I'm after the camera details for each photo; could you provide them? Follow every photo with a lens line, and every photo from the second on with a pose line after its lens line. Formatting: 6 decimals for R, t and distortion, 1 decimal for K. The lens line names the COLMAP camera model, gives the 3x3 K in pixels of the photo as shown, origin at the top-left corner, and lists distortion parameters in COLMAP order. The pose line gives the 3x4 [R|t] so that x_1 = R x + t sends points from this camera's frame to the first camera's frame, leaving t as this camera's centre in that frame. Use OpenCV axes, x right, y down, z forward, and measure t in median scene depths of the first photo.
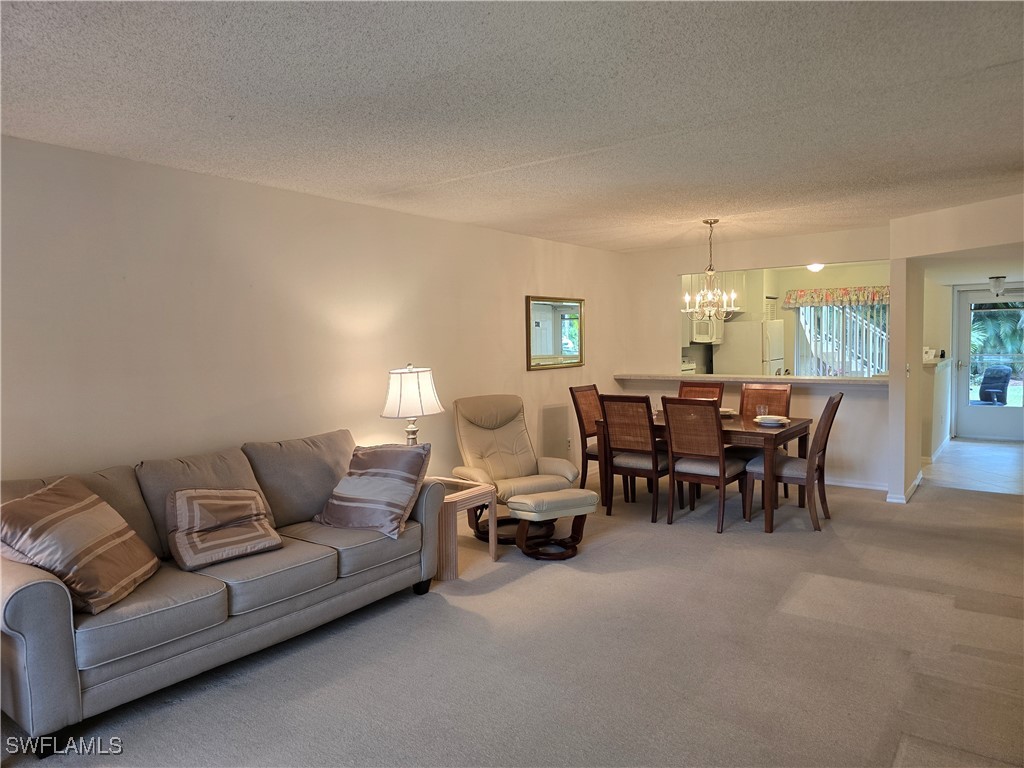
lens RADIAL K [[692.8, 0, 506.9], [0, 692.8, 376.5], [0, 0, 1]] dist [0.050430, -0.050041]
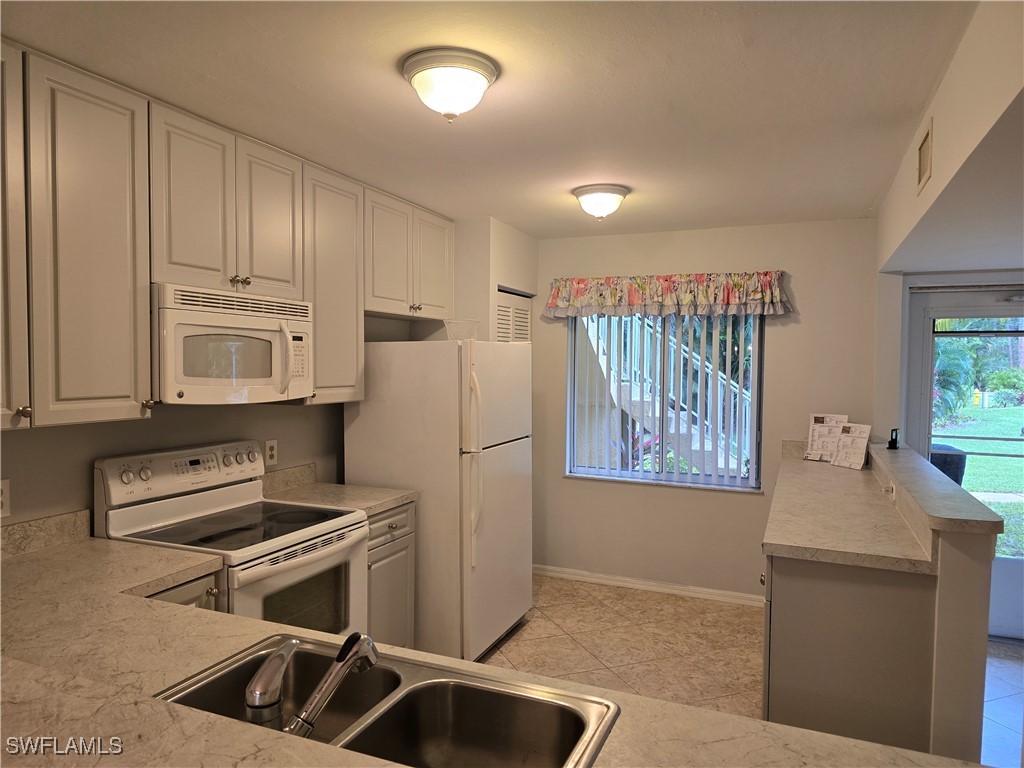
lens RADIAL K [[692.8, 0, 509.1], [0, 692.8, 385.7], [0, 0, 1]] dist [0.050430, -0.050041]
pose [[0.971366, 0.019043, 0.236822, 0.550418], [-0.014163, 0.999651, -0.022292, -0.088017], [-0.237164, 0.018299, 0.971297, 1.163809]]
